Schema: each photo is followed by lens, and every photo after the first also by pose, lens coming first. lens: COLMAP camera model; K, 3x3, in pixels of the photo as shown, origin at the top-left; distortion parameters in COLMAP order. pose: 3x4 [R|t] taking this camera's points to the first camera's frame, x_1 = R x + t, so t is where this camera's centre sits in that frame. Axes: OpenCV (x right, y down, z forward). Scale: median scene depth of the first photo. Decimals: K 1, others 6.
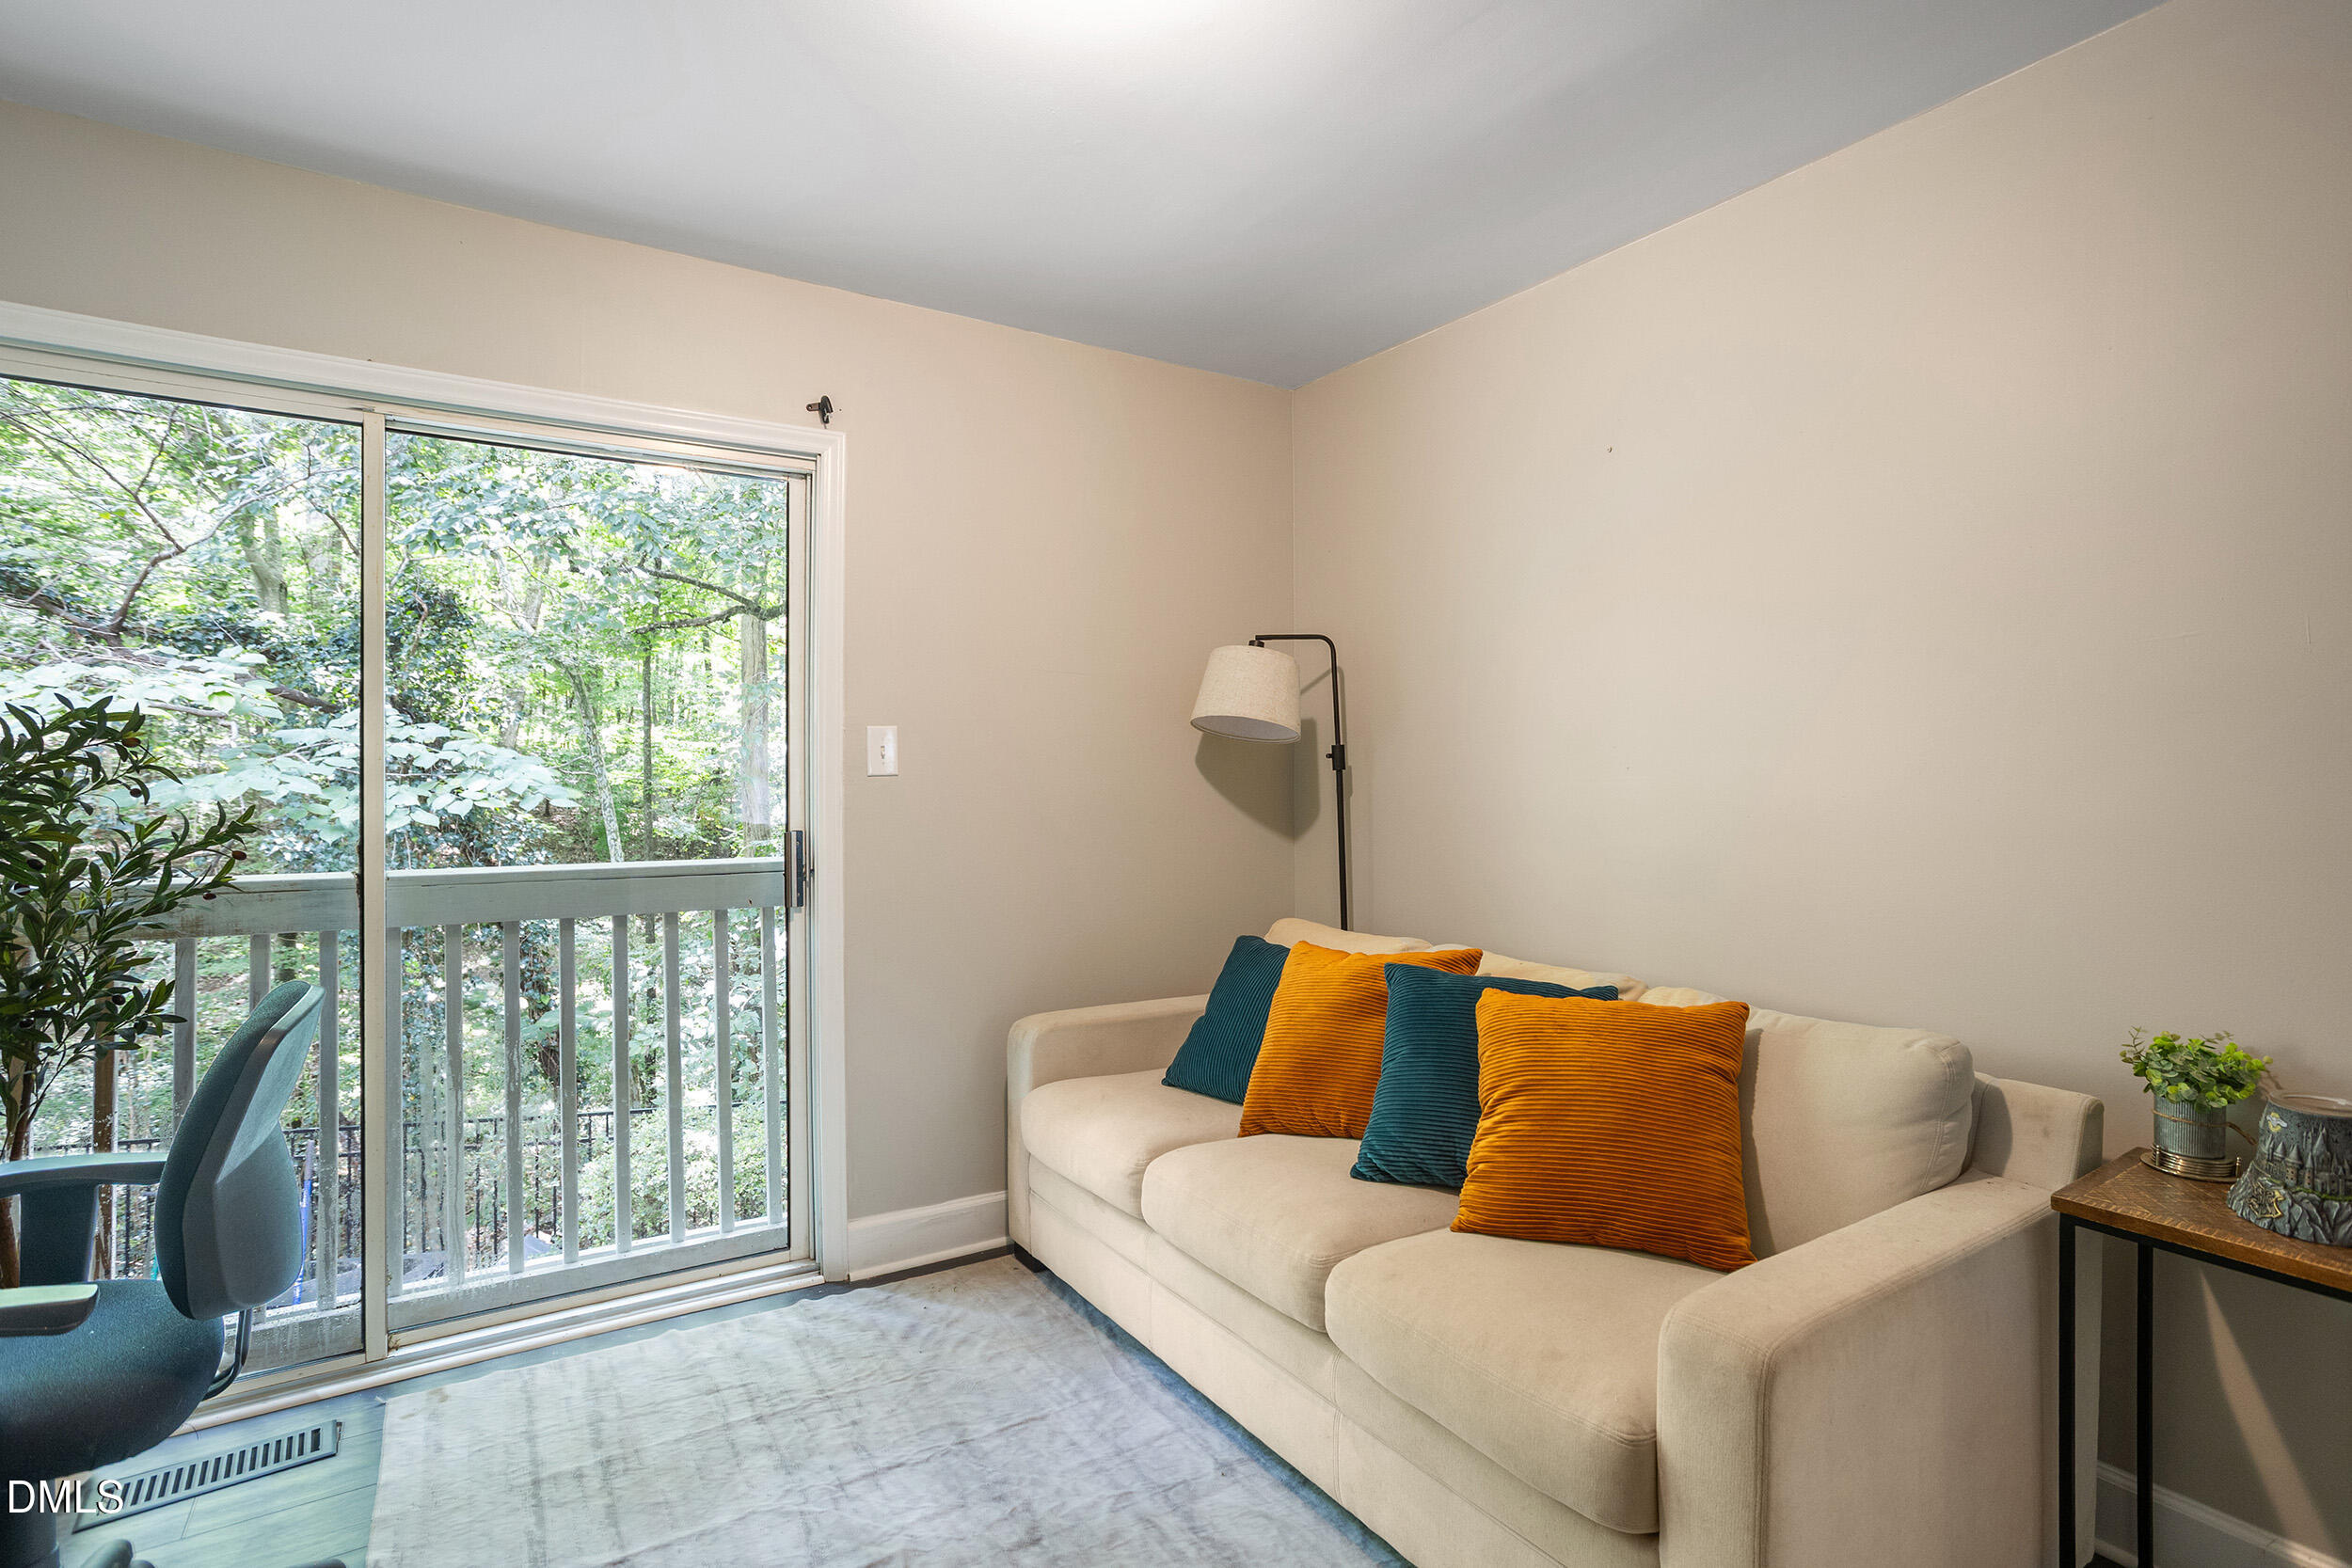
lens RADIAL K [[1152.9, 0, 1183.6], [0, 1152.9, 773.7], [0, 0, 1]] dist [-0.046151, 0.024914]
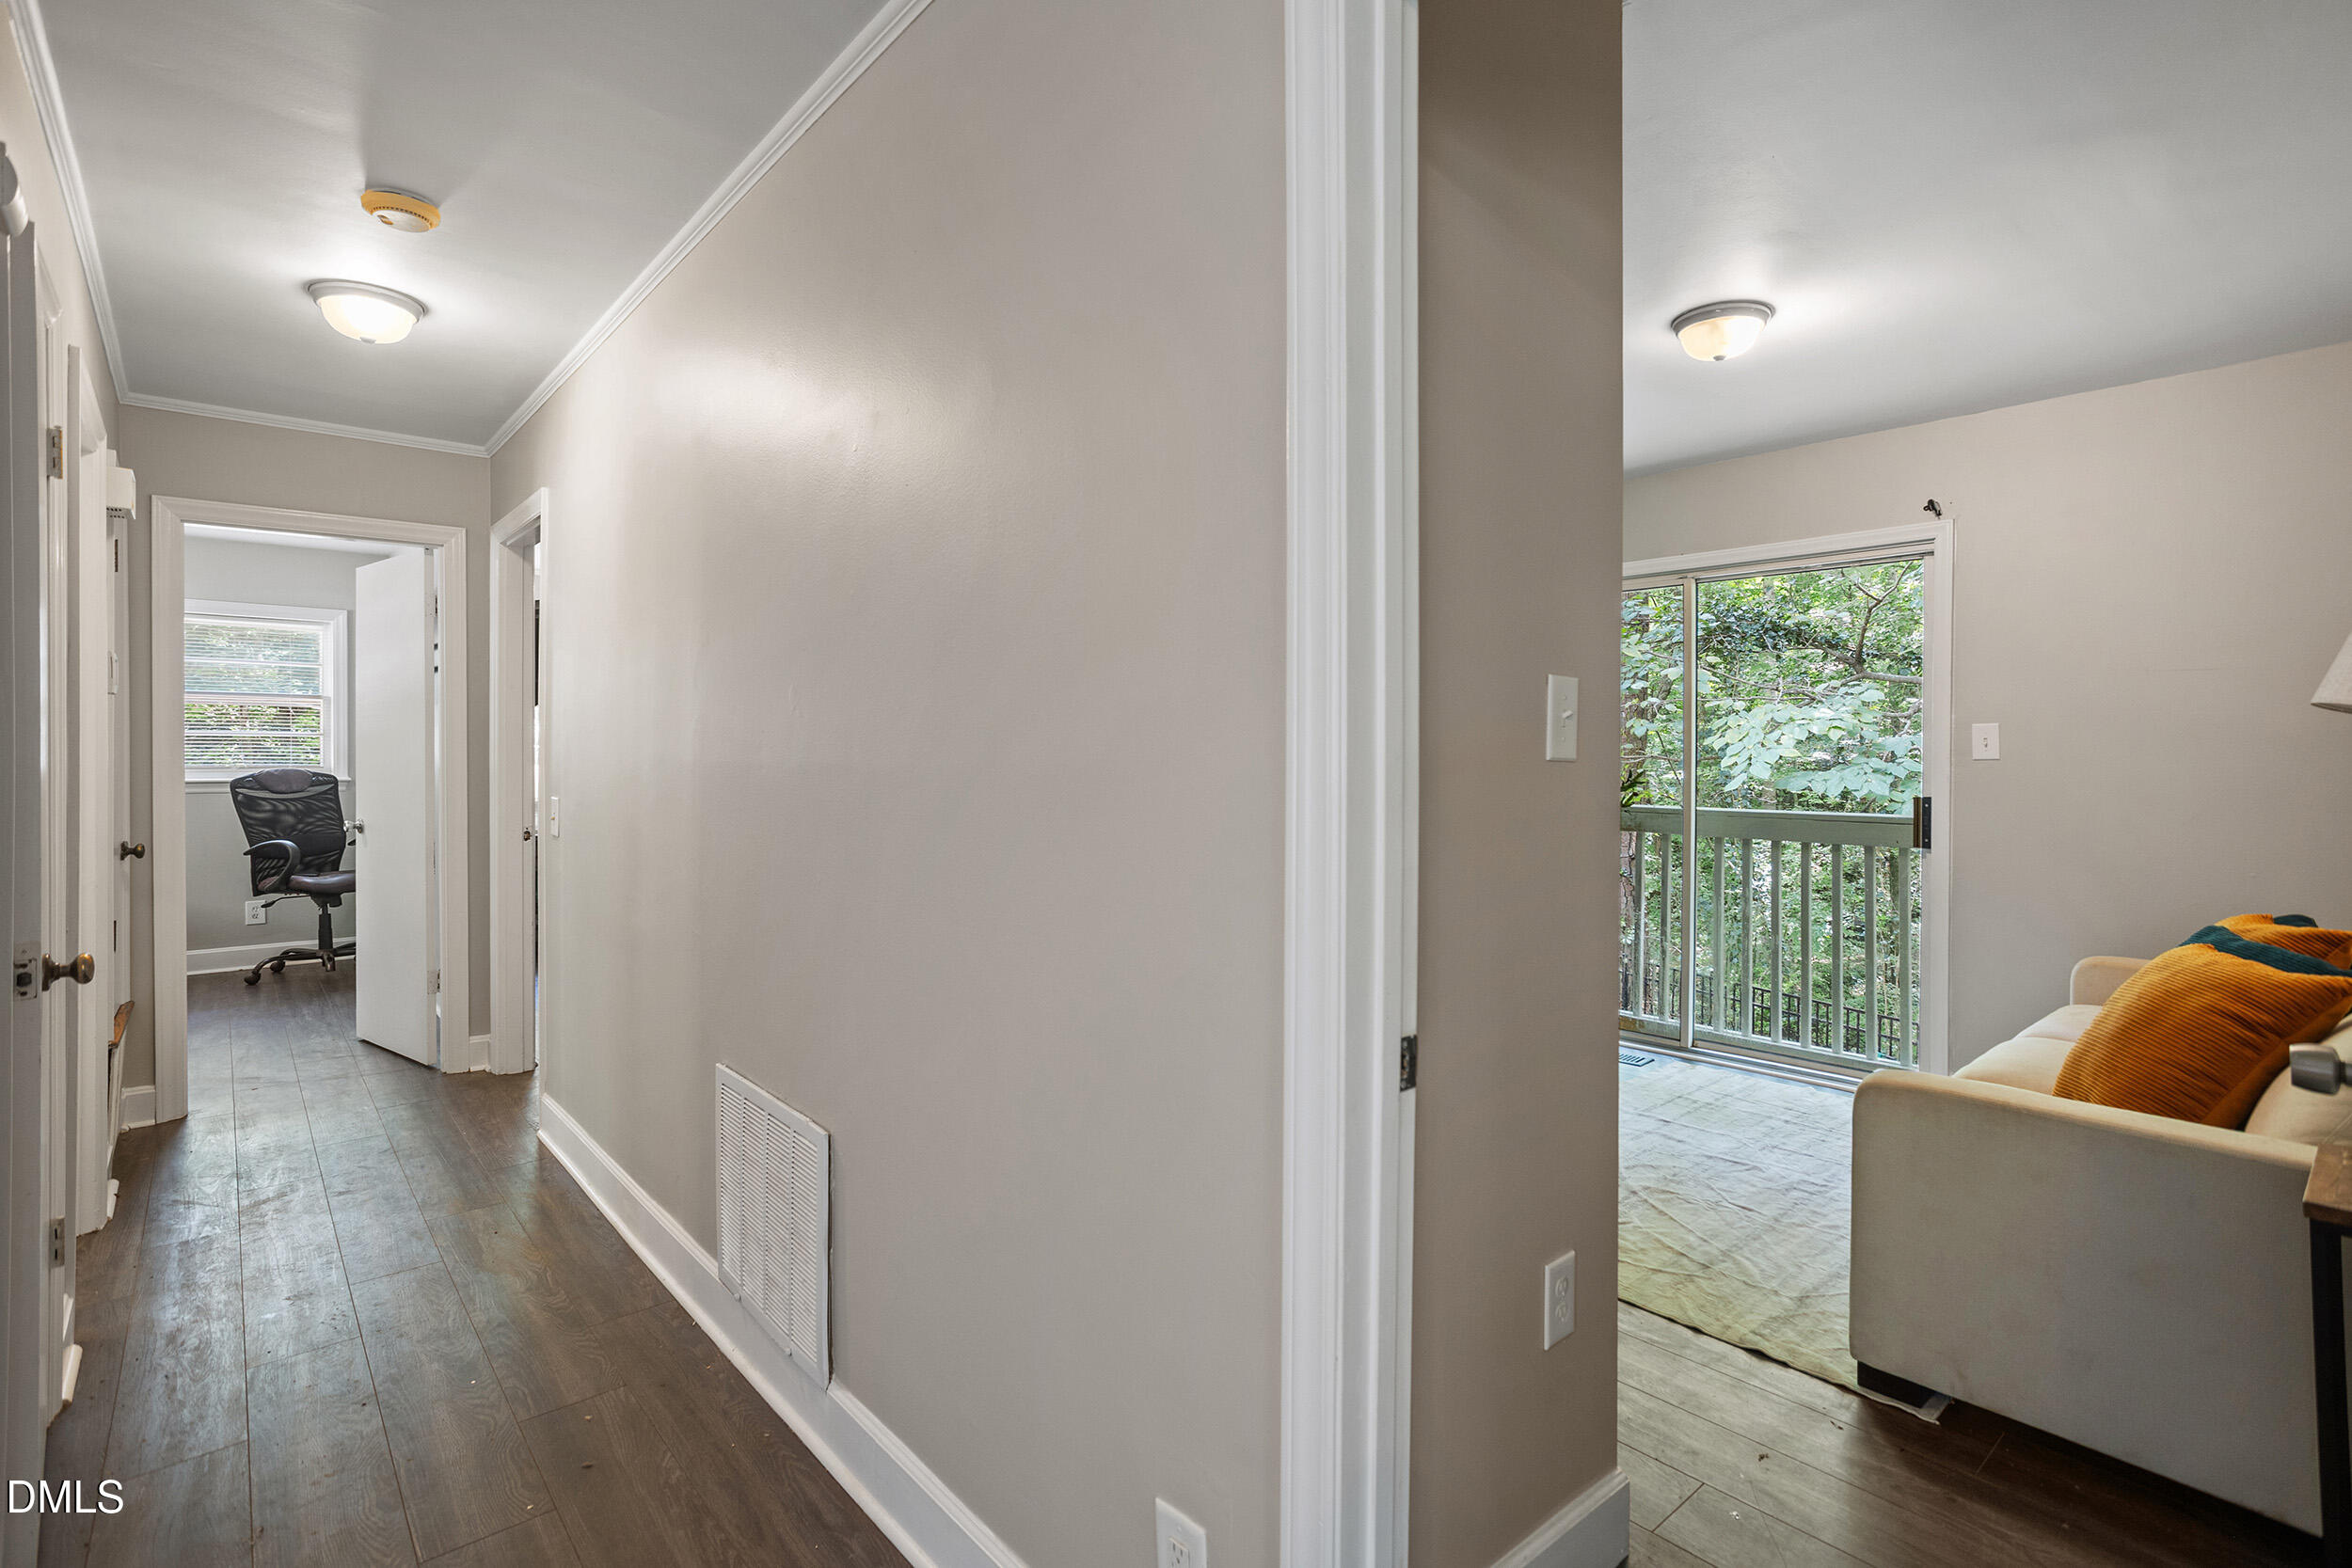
lens RADIAL K [[1052.5, 0, 1250.0], [0, 1052.5, 769.0], [0, 0, 1]] dist [-0.001404, 0.017494]
pose [[0.193879, 0.011370, -0.980960, 0.875588], [-0.004149, 0.999933, 0.010770, 0.002595], [0.981017, 0.001982, 0.193913, -0.117234]]
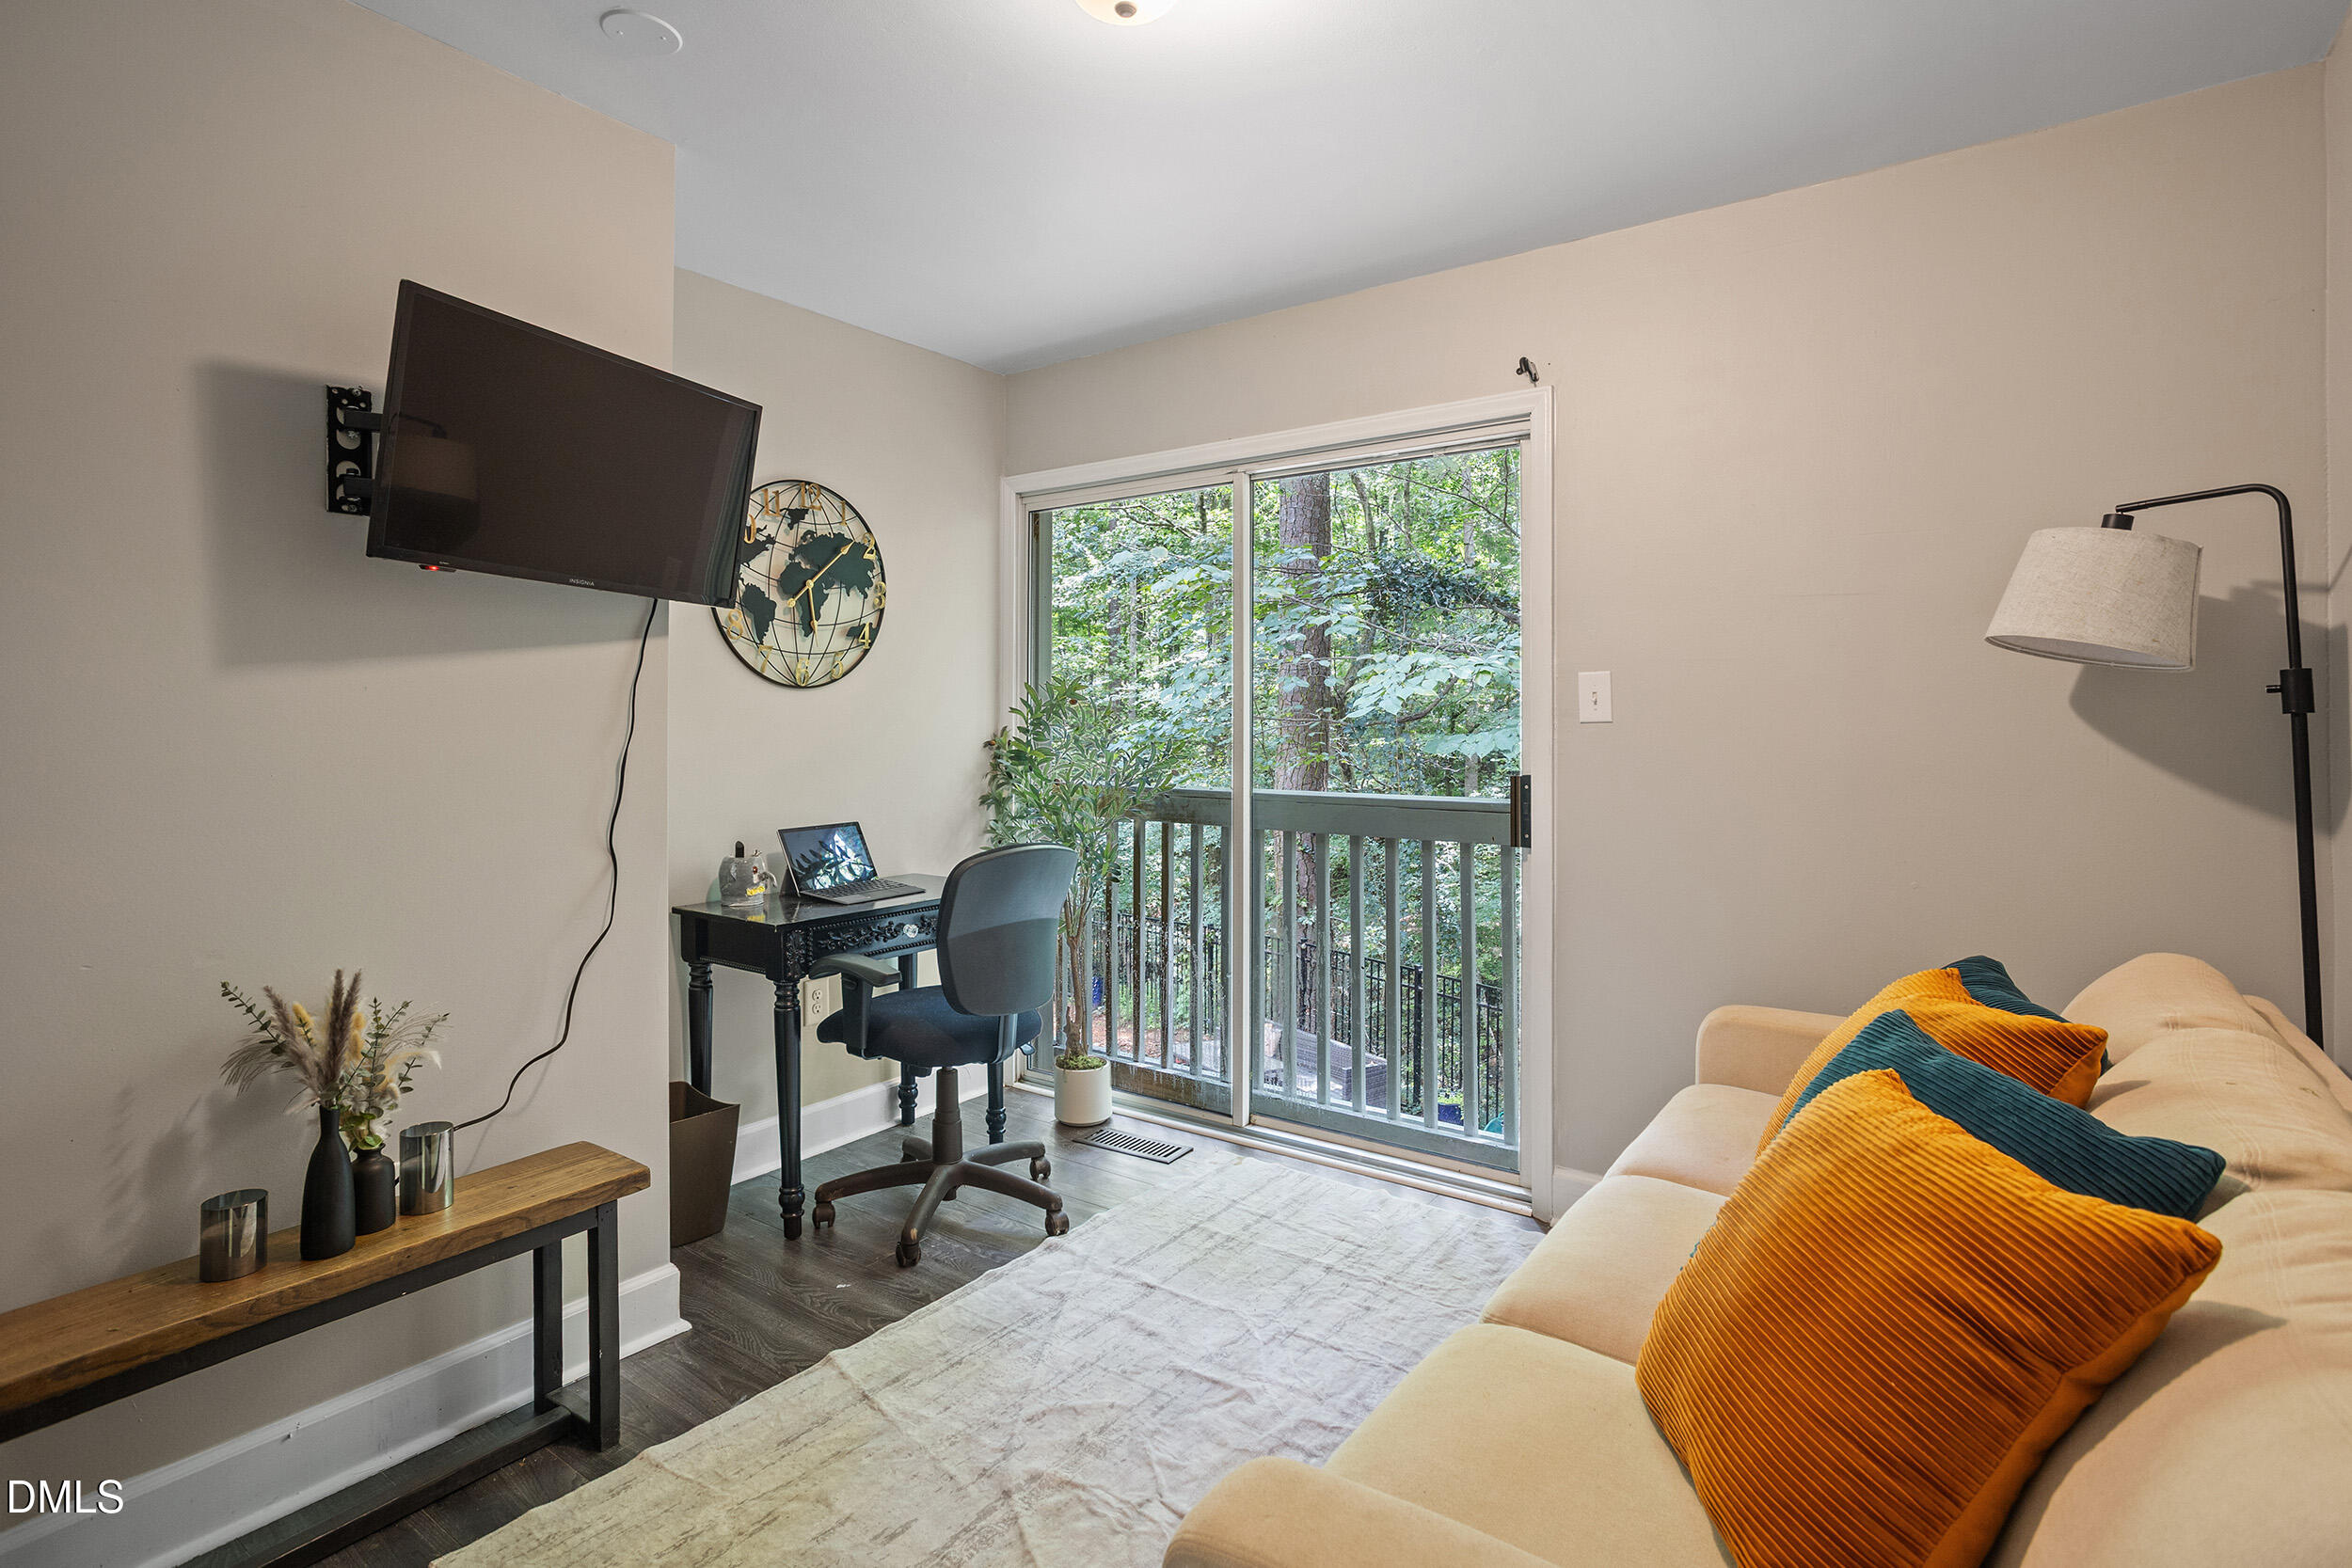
lens RADIAL K [[1122.1, 0, 1170.4], [0, 1122.1, 707.6], [0, 0, 1]] dist [-0.027293, 0.018987]
pose [[0.381856, -0.012899, -0.924132, 0.518798], [-0.003709, 0.999873, -0.015489, 0.005968], [0.924214, 0.009342, 0.381760, 0.329046]]
